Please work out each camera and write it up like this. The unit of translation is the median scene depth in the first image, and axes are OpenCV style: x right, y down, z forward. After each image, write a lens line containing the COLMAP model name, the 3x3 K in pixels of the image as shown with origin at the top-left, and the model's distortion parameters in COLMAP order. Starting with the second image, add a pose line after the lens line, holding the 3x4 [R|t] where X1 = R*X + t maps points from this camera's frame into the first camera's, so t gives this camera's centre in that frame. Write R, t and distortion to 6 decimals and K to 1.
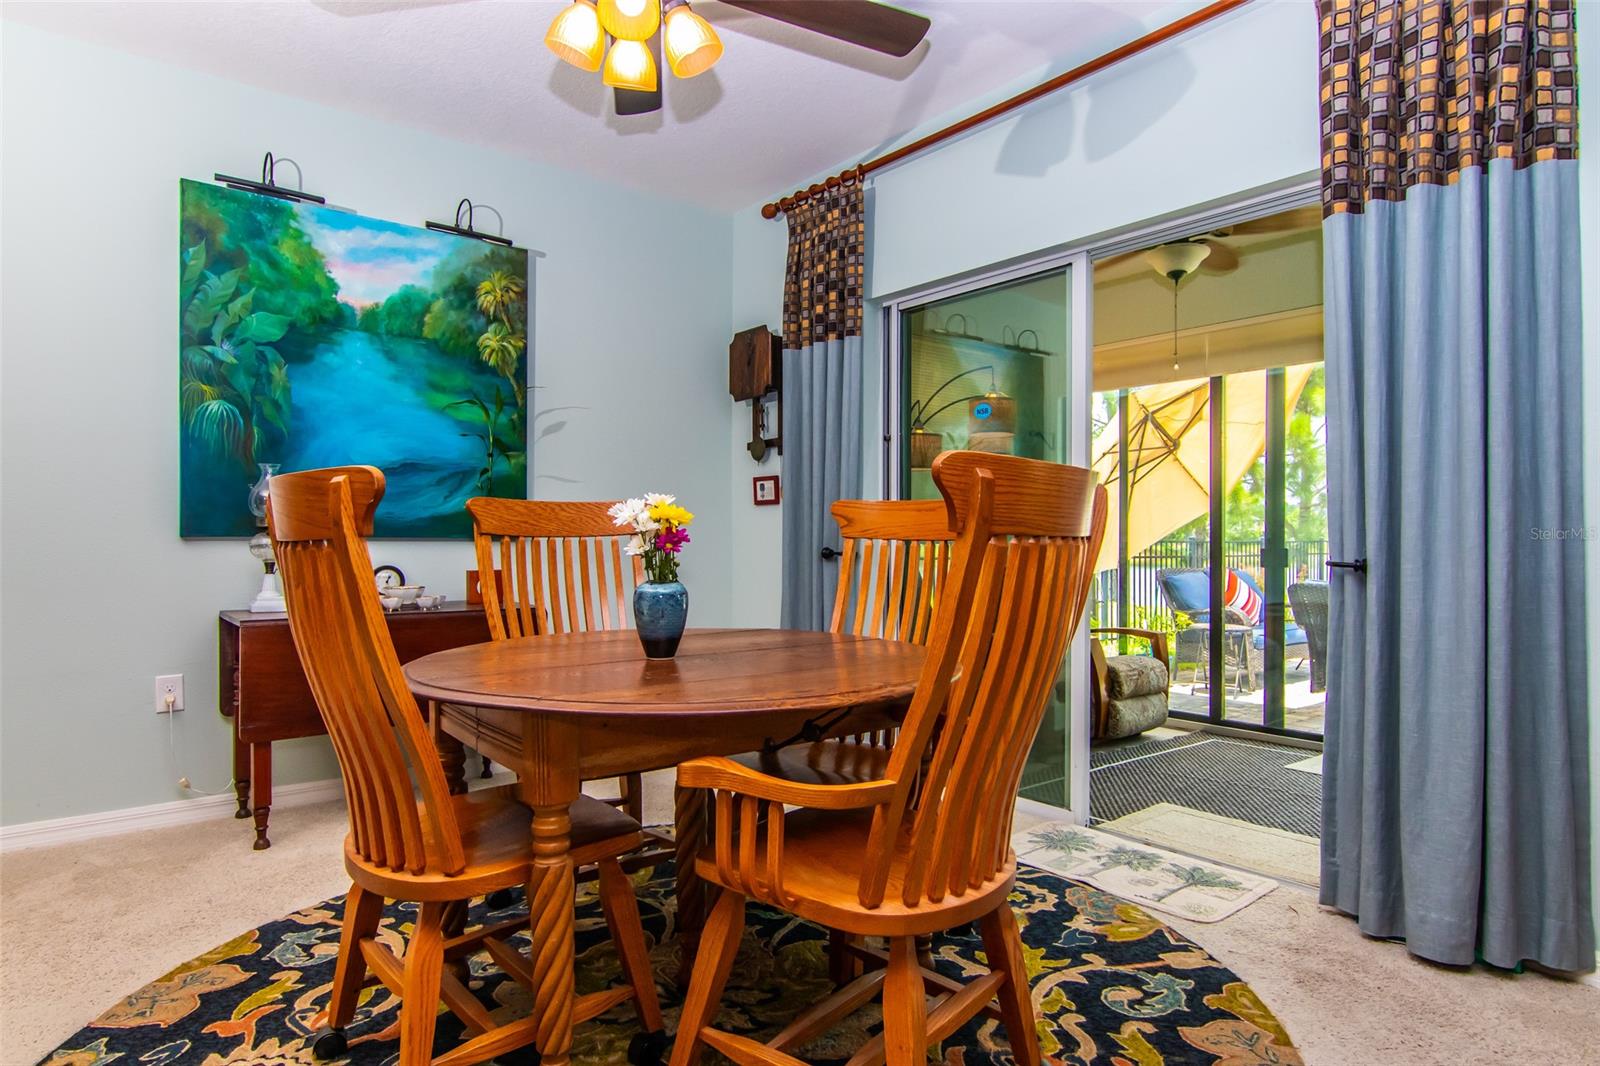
lens RADIAL K [[912.9, 0, 798.7], [0, 912.9, 540.1], [0, 0, 1]] dist [-0.002369, 0.003293]
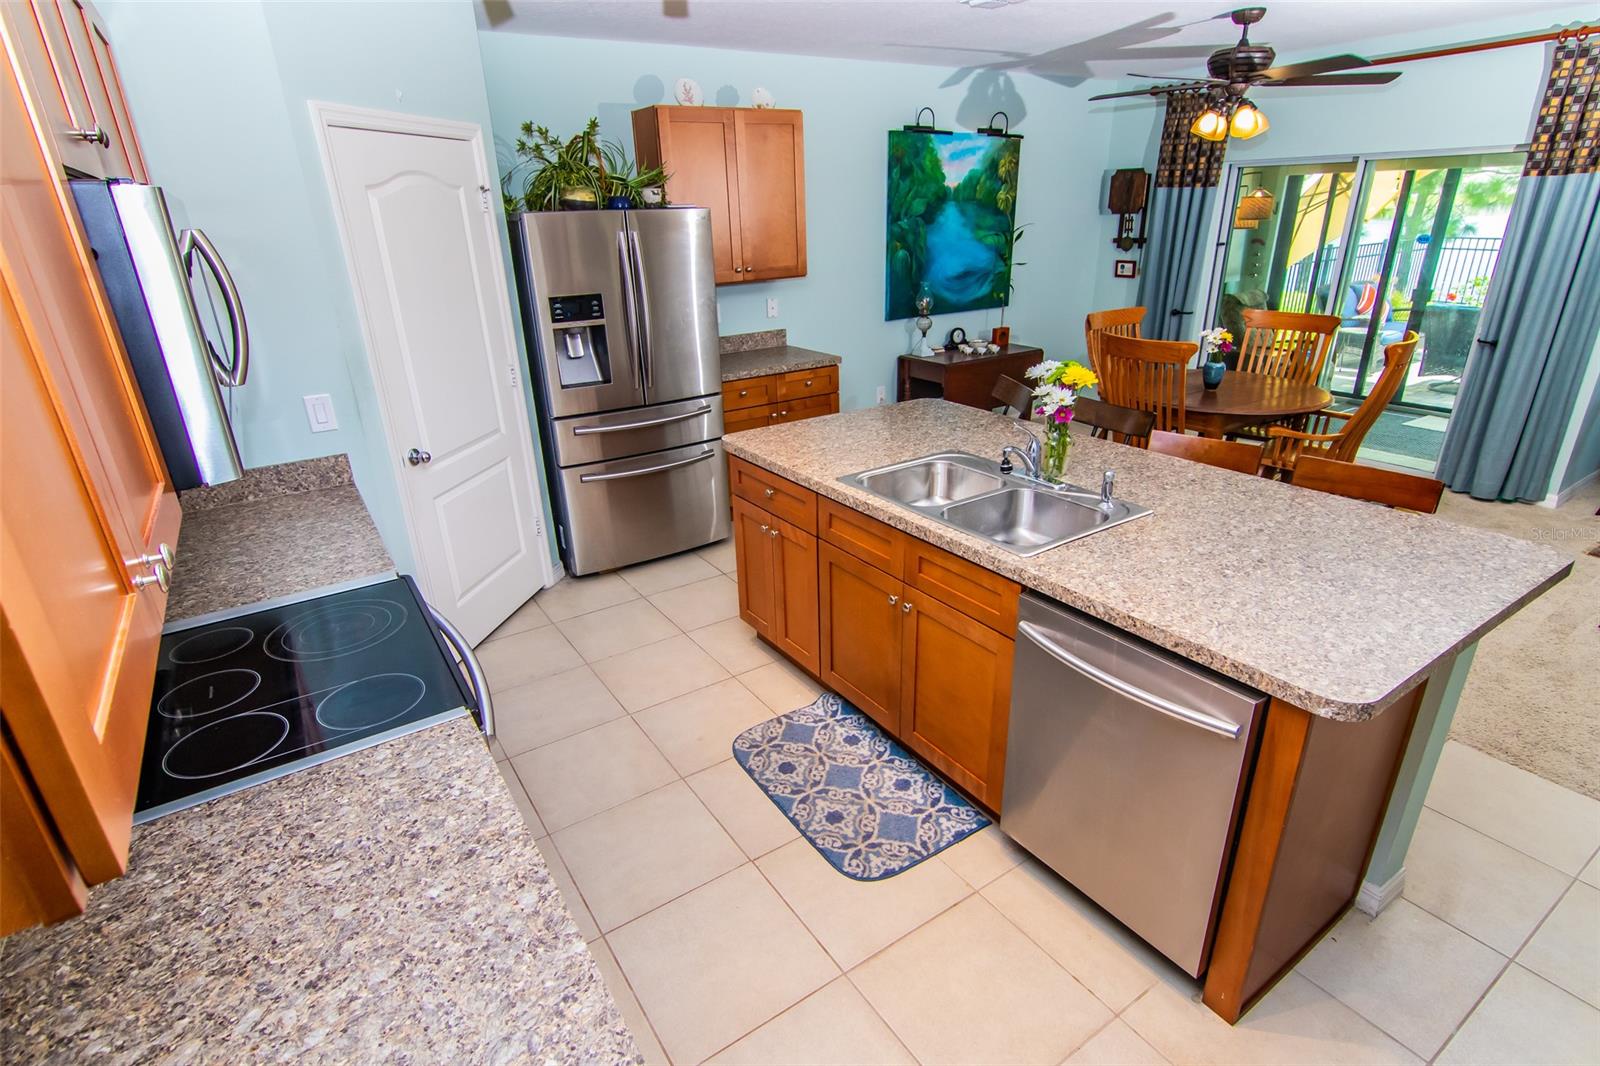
lens RADIAL K [[804.1, 0, 801.1], [0, 804.1, 542.3], [0, 0, 1]] dist [-0.007458, 0.004040]
pose [[0.995735, 0.007213, -0.091981, -0.666764], [0.028758, 0.923014, 0.383691, -0.235551], [0.087667, -0.384700, 0.918869, -0.861407]]
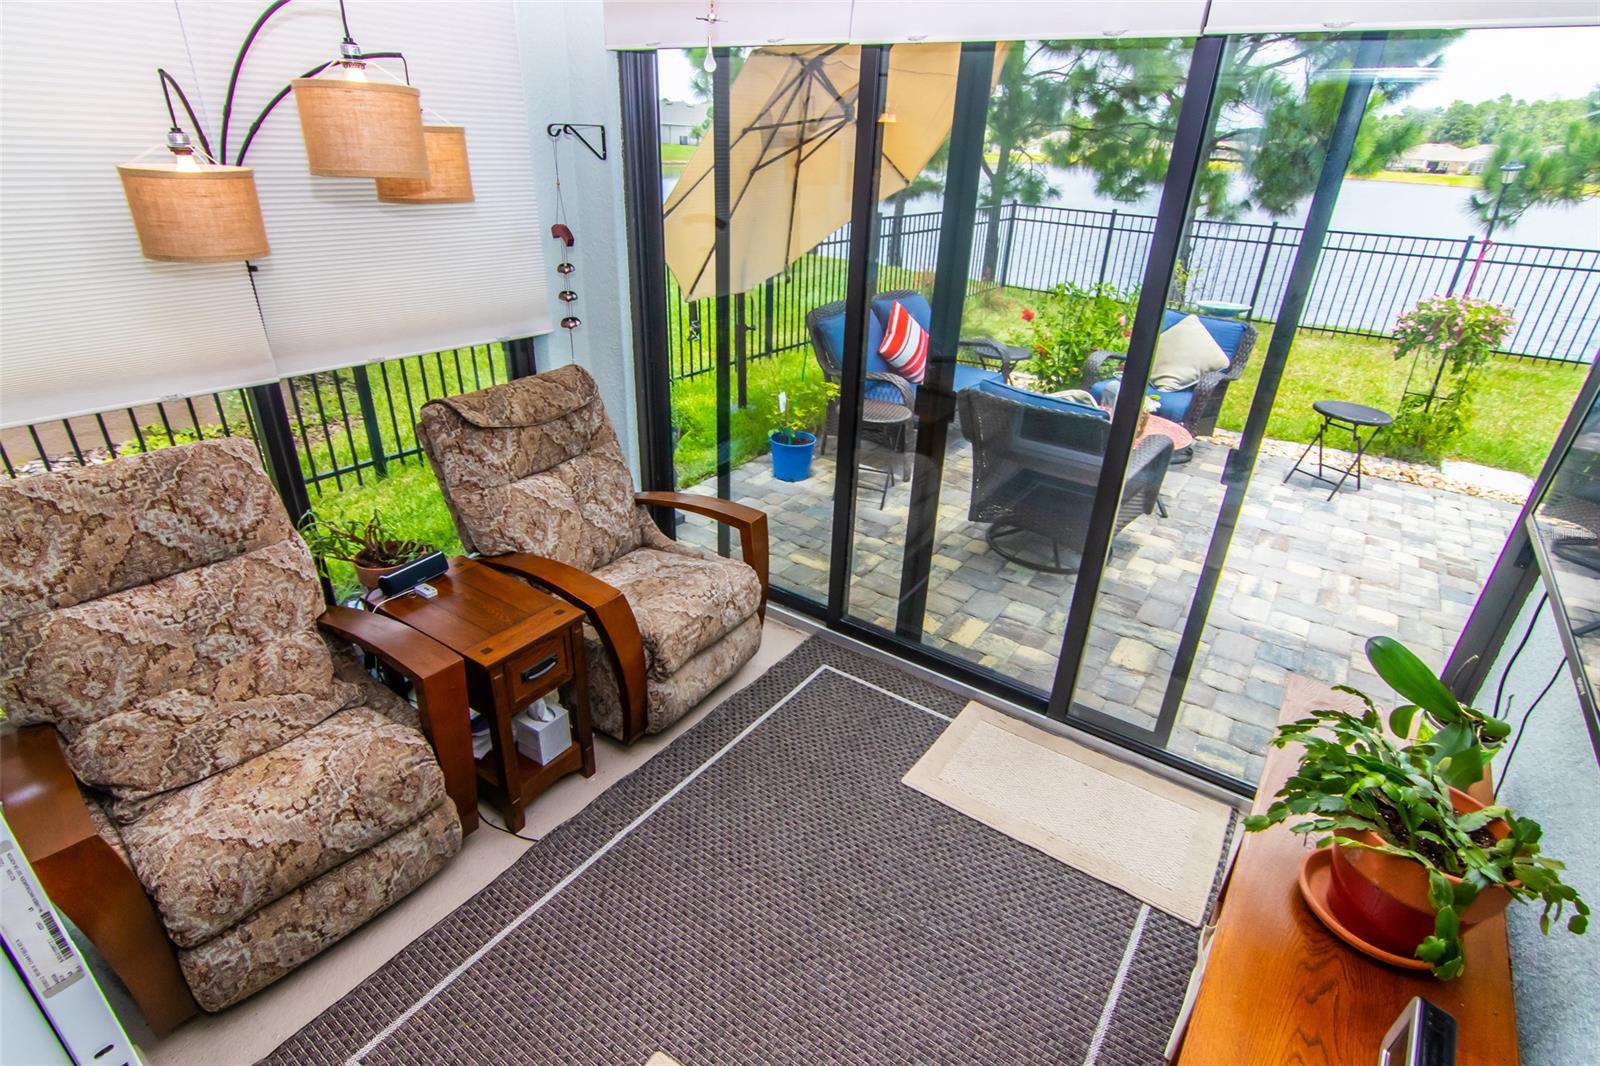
lens RADIAL K [[804.1, 0, 801.1], [0, 804.1, 542.3], [0, 0, 1]] dist [-0.007458, 0.004040]
pose [[0.958233, -0.092696, 0.270550, 0.438262], [-0.039666, 0.893794, 0.446721, -0.205814], [-0.283225, -0.438794, 0.852786, 0.822207]]
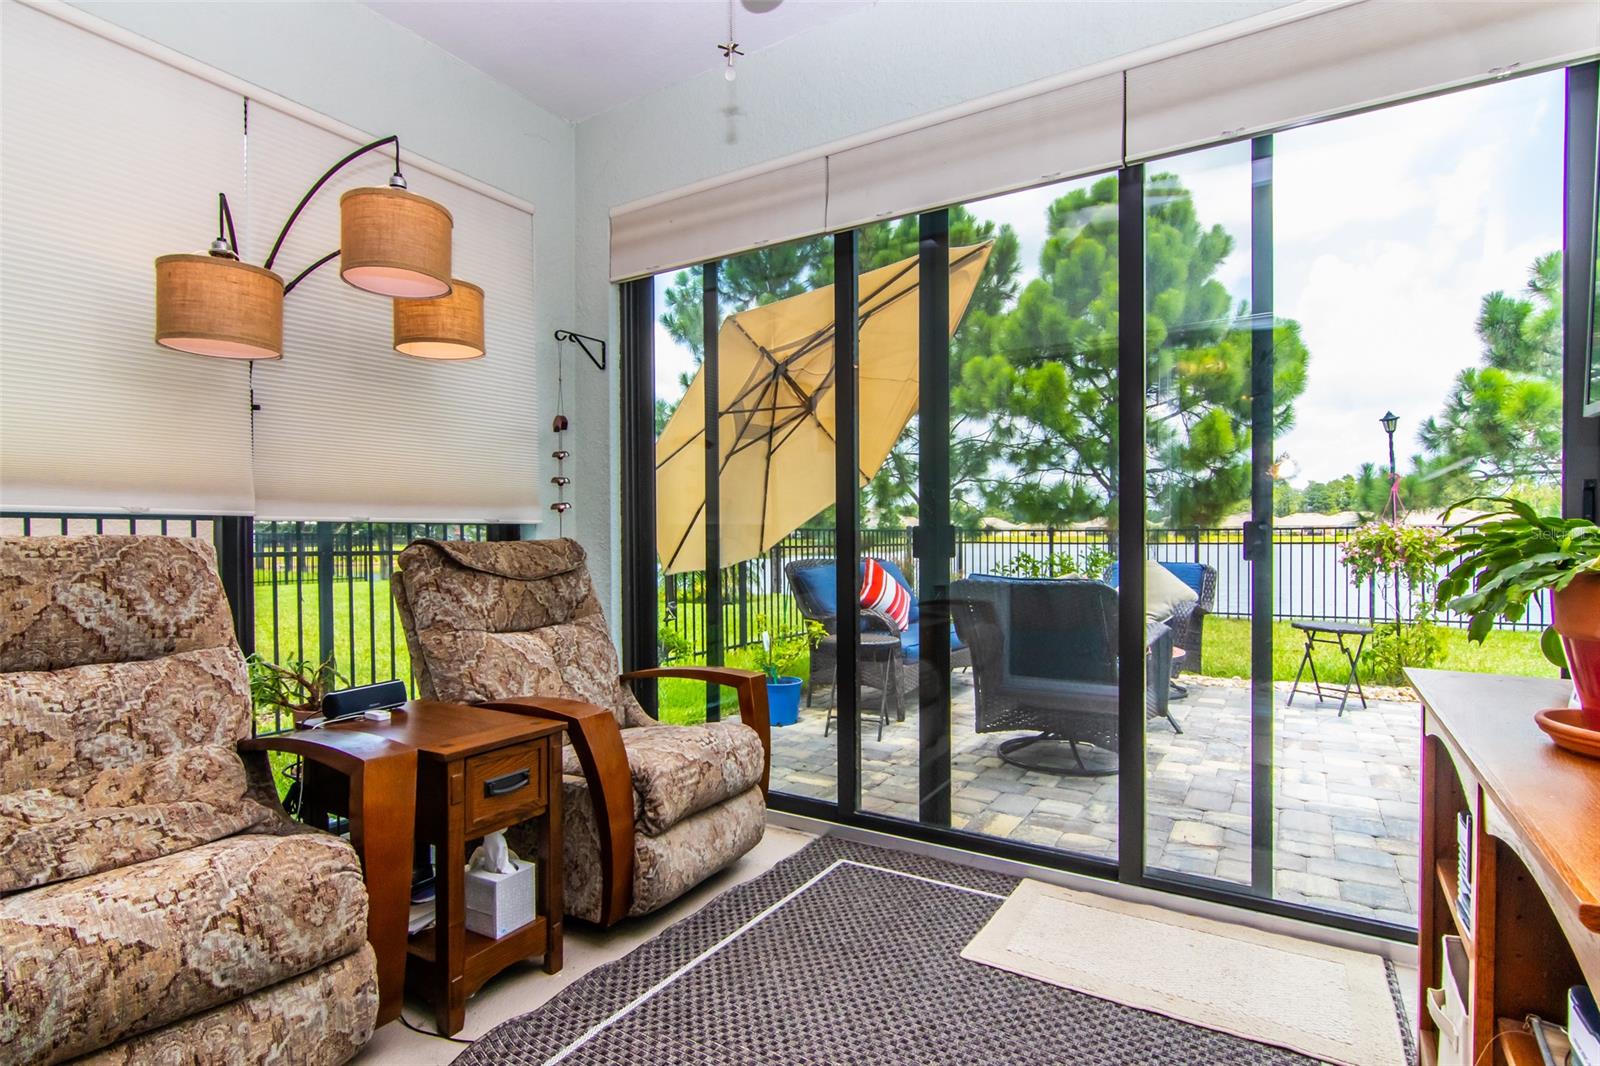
lens RADIAL K [[804.1, 0, 801.1], [0, 804.1, 542.3], [0, 0, 1]] dist [-0.007458, 0.004040]
pose [[0.941687, -0.004940, 0.336455, 0.406399], [0.003510, 0.999982, 0.004858, 0.026621], [-0.336473, -0.003394, 0.941687, 0.829309]]
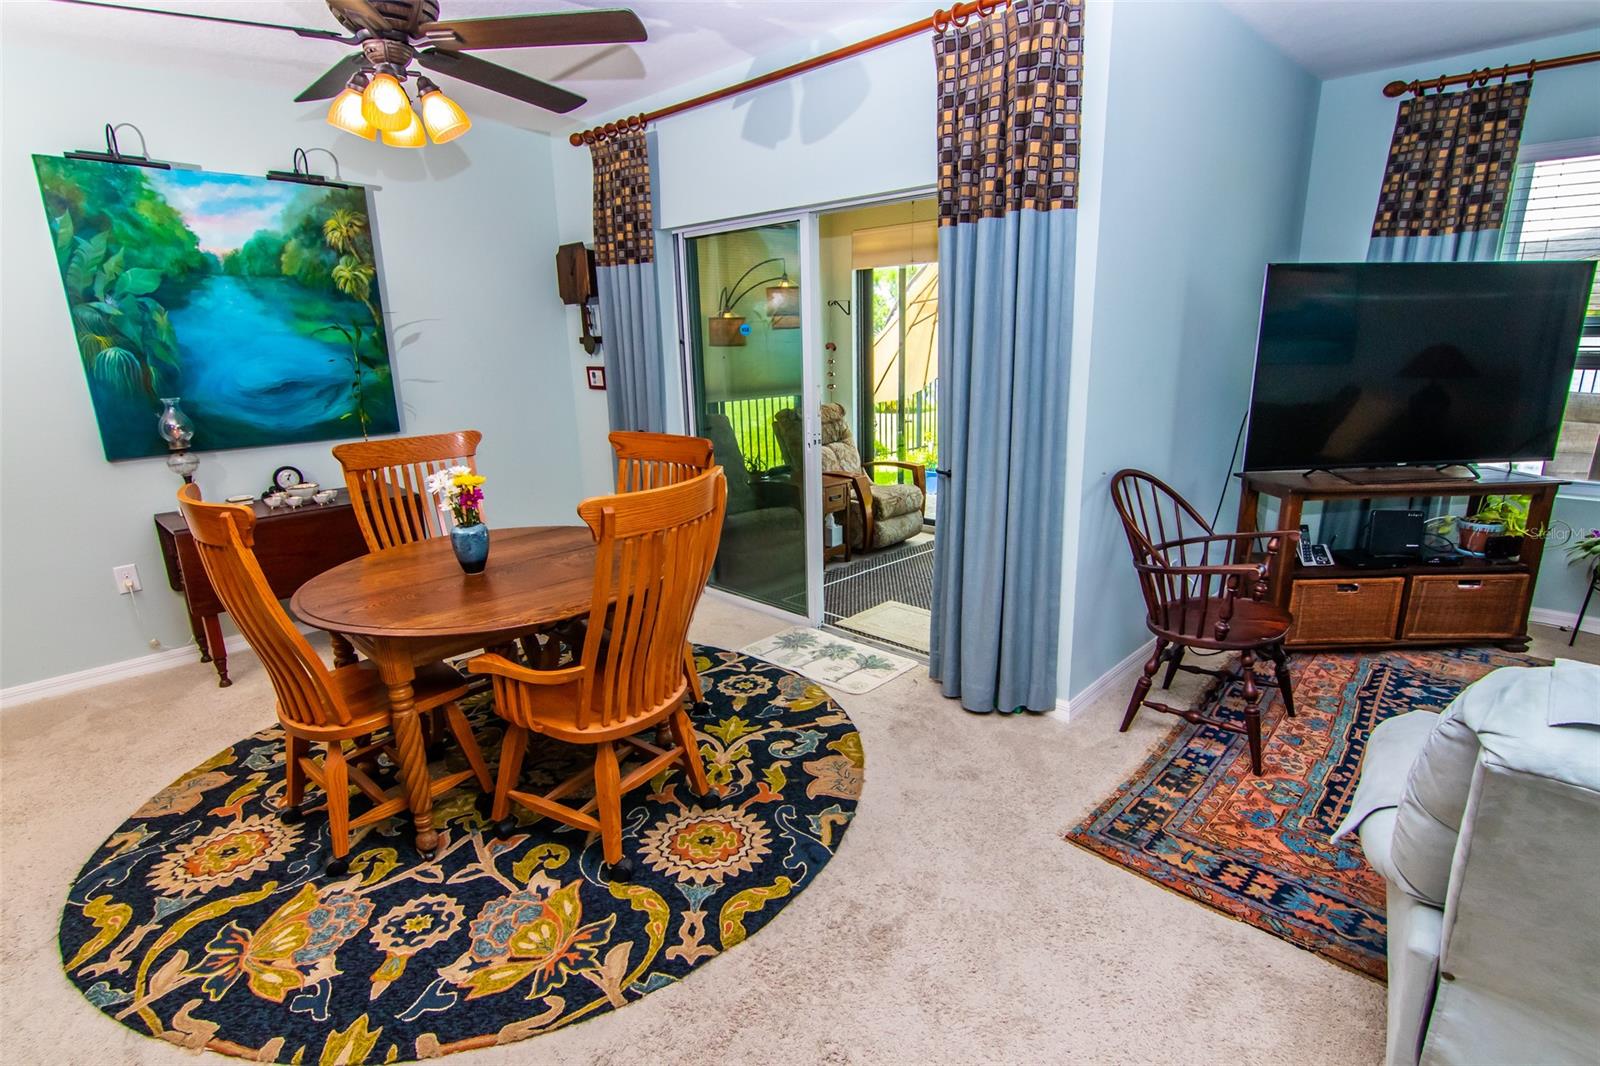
lens RADIAL K [[807.3, 0, 796.4], [0, 807.3, 541.6], [0, 0, 1]] dist [-0.004258, 0.005035]
pose [[0.993040, -0.054655, 0.104328, 0.144360], [0.026672, 0.967153, 0.252793, -0.145703], [-0.114717, -0.248251, 0.961879, -0.208208]]
